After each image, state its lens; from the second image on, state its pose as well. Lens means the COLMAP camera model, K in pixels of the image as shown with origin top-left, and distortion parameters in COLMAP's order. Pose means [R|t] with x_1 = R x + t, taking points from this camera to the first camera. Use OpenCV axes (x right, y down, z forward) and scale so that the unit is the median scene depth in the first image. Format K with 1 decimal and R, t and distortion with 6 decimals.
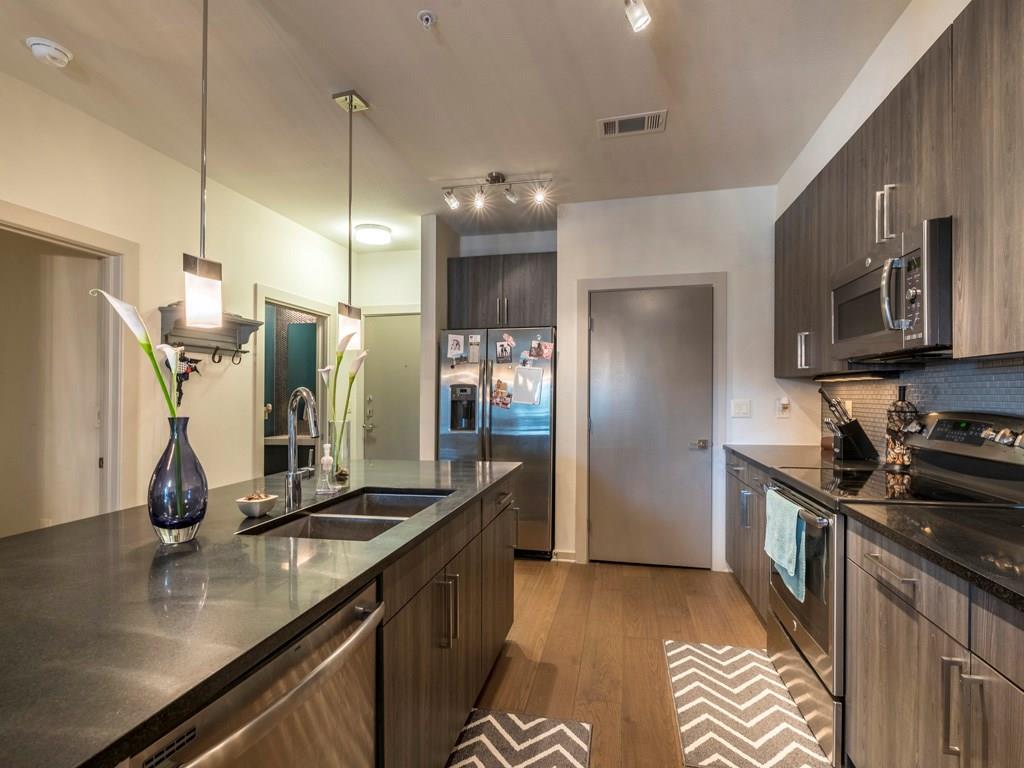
lens RADIAL K [[503.8, 0, 518.3], [0, 503.8, 389.7], [0, 0, 1]] dist [0.000334, 0.000016]
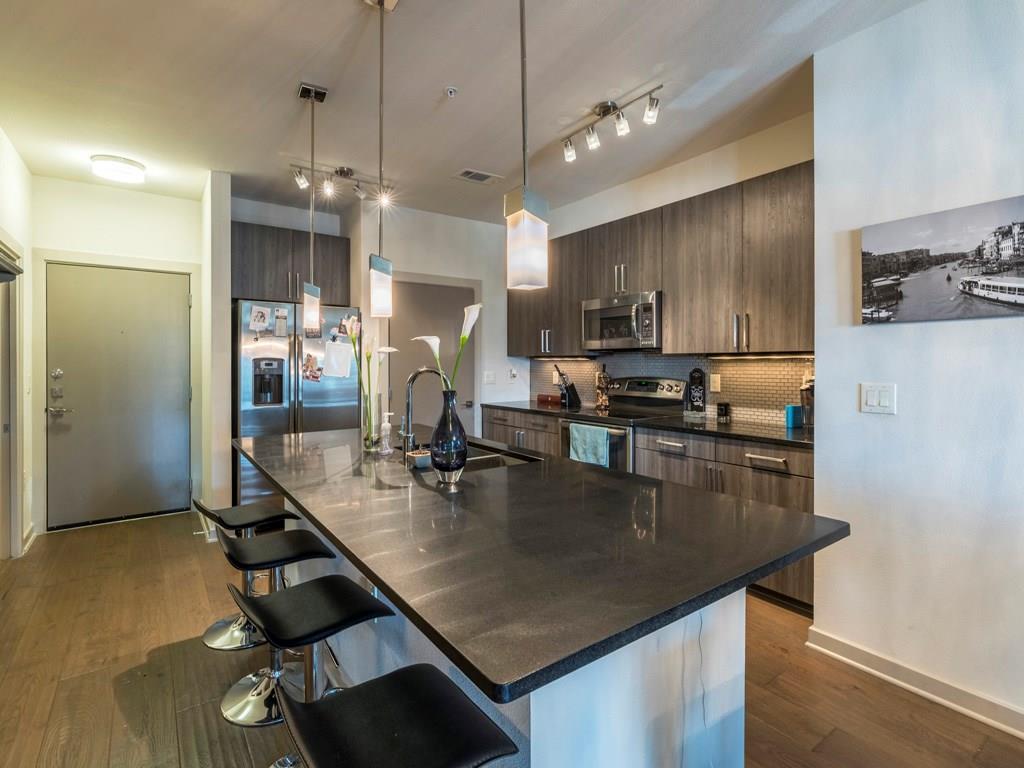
lens RADIAL K [[506.3, 0, 519.4], [0, 506.3, 361.5], [0, 0, 1]] dist [-0.003330, -0.001402]
pose [[0.666614, 0.005609, 0.745382, -0.556840], [-0.009441, 0.999955, 0.000919, -0.009705], [-0.745343, -0.007649, 0.666637, -0.020629]]
